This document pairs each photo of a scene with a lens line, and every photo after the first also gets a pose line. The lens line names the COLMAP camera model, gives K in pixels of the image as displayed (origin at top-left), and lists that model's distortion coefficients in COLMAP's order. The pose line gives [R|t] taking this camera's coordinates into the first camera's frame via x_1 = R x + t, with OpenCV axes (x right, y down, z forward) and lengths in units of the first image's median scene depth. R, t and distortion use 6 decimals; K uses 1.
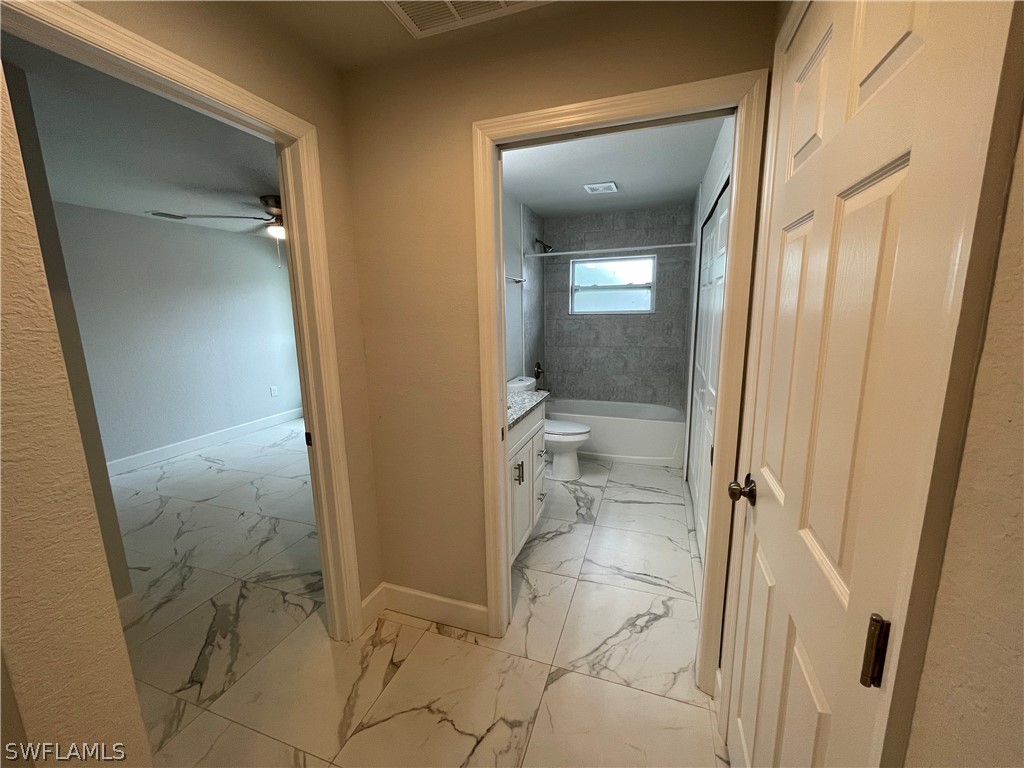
lens RADIAL K [[414.5, 0, 508.8], [0, 414.5, 387.2], [0, 0, 1]] dist [-0.003616, 0.003090]
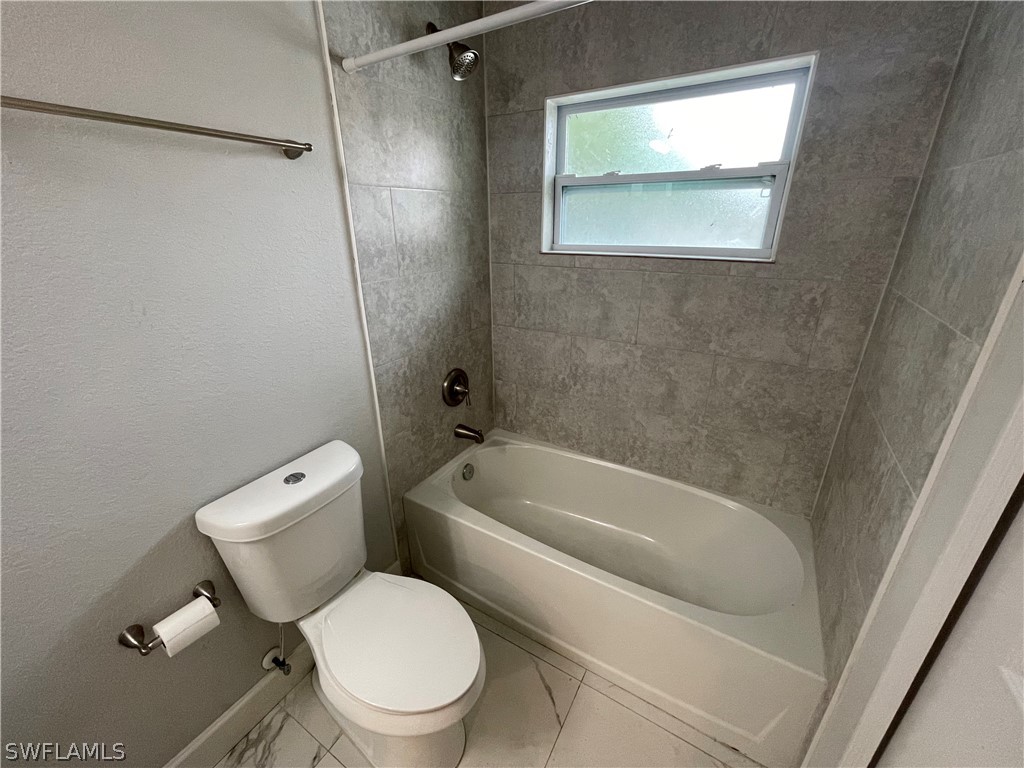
lens RADIAL K [[414.5, 0, 512.0], [0, 414.5, 382.6], [0, 0, 1]] dist [-0.003616, 0.003090]
pose [[0.980171, 0.083168, -0.179858, 0.203499], [-0.046601, 0.978949, 0.198716, -0.133197], [0.192598, -0.186394, 0.963412, 0.591222]]
